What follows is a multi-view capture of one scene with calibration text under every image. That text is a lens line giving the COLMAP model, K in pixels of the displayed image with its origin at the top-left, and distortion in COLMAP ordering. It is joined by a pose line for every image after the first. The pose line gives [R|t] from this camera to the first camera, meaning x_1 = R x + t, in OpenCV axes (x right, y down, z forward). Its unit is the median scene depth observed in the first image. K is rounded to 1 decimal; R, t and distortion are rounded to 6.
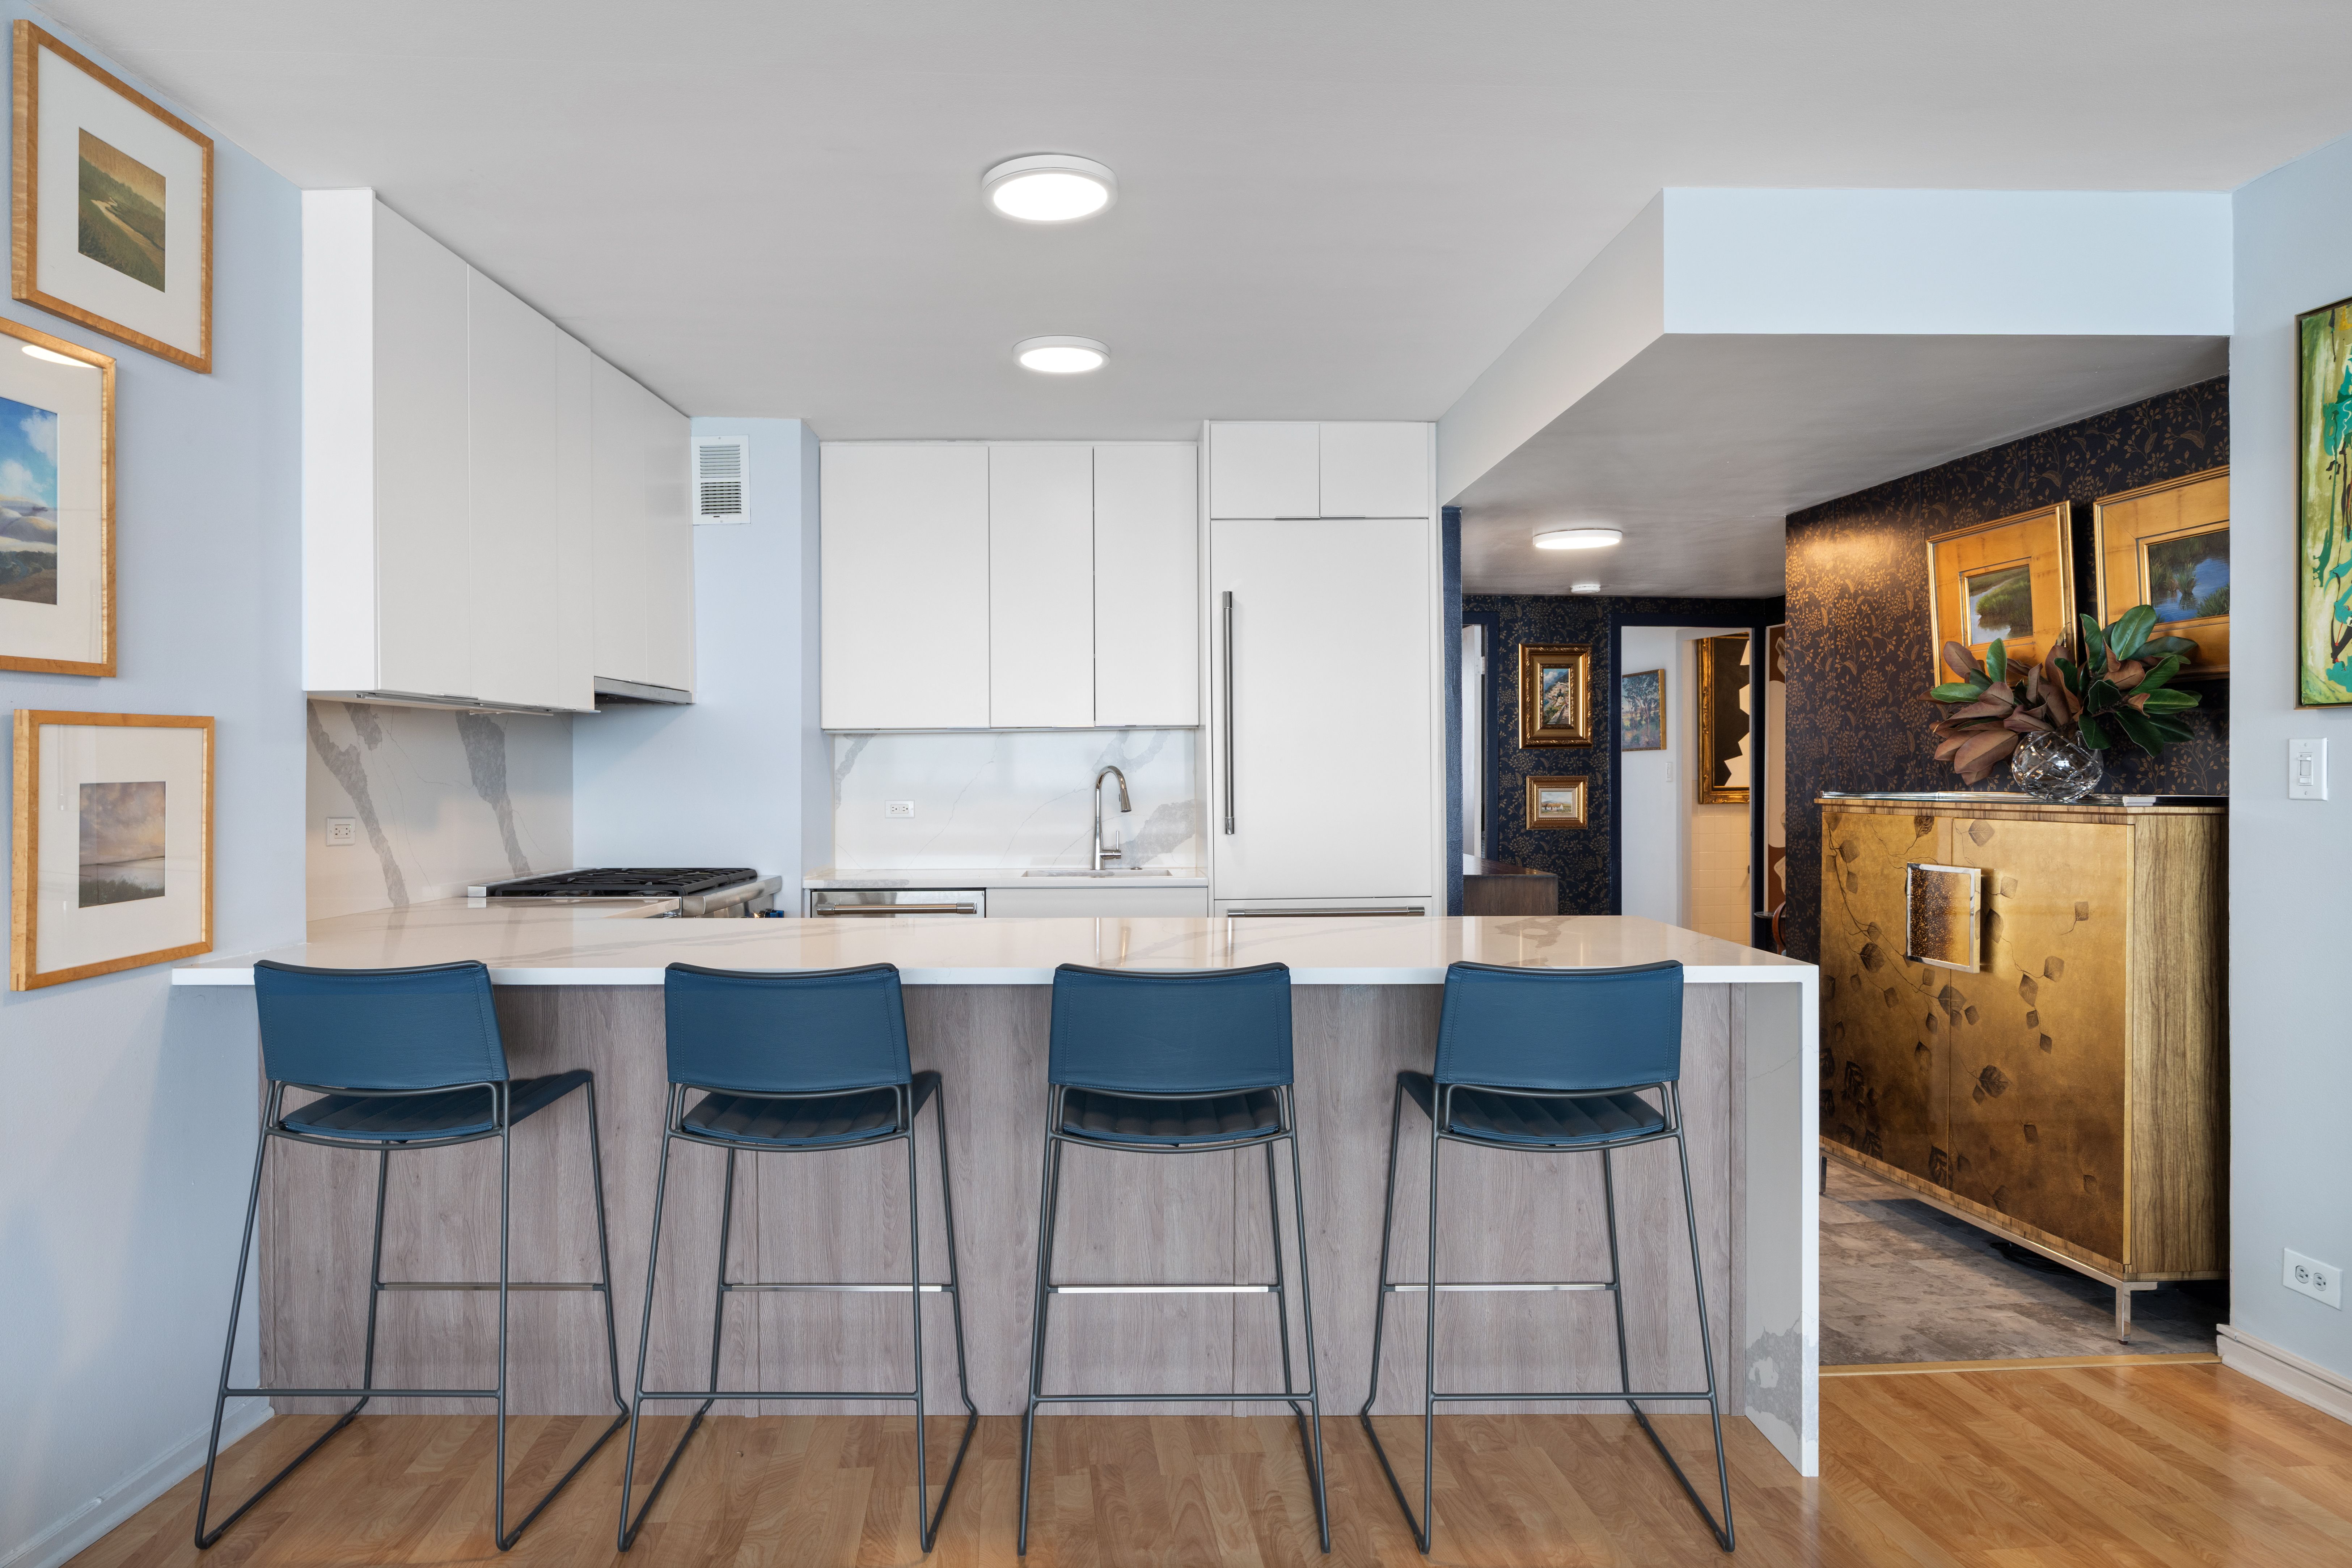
lens RADIAL K [[1430.8, 0, 1129.6], [0, 1430.8, 773.4], [0, 0, 1]] dist [-0.006052, -0.000377]
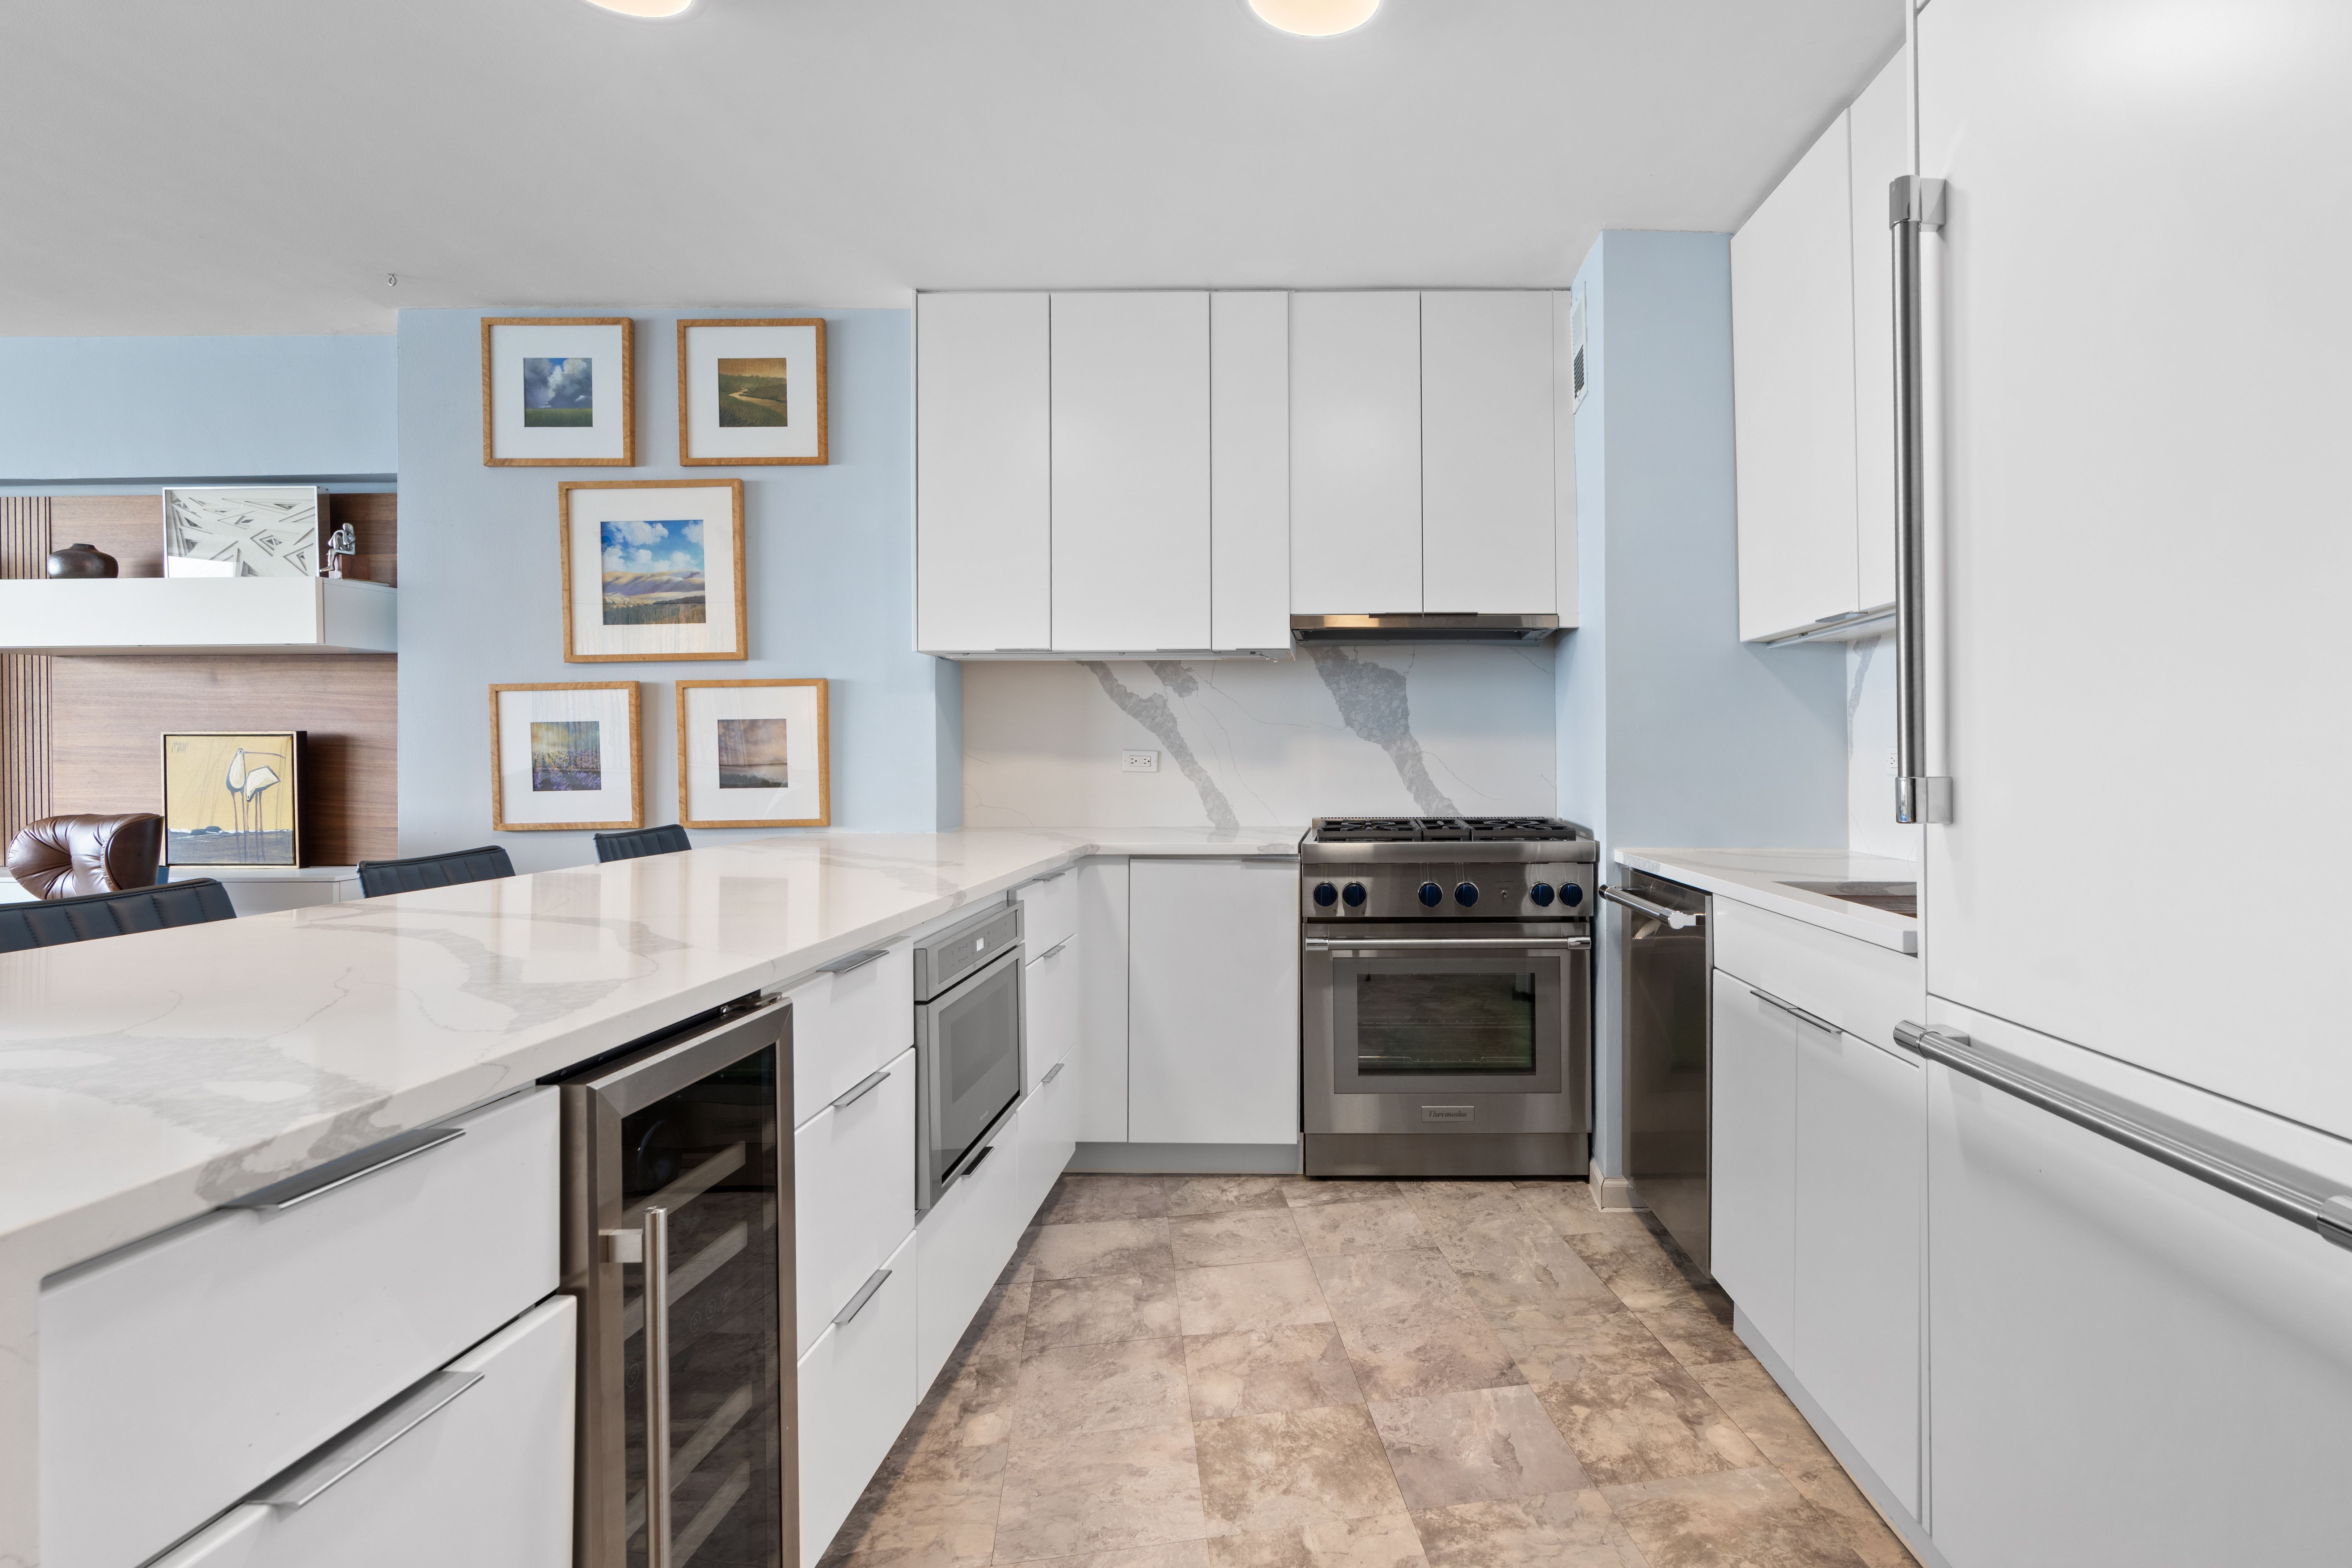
lens RADIAL K [[1161.4, 0, 1345.9], [0, 1161.4, 752.4], [0, 0, 1]] dist [-0.004950, -0.001029]
pose [[0.033281, 0.001046, -0.999445, 0.511377], [0.001468, 0.999998, 0.001096, 0.032266], [0.999445, -0.001504, 0.033280, 1.166953]]
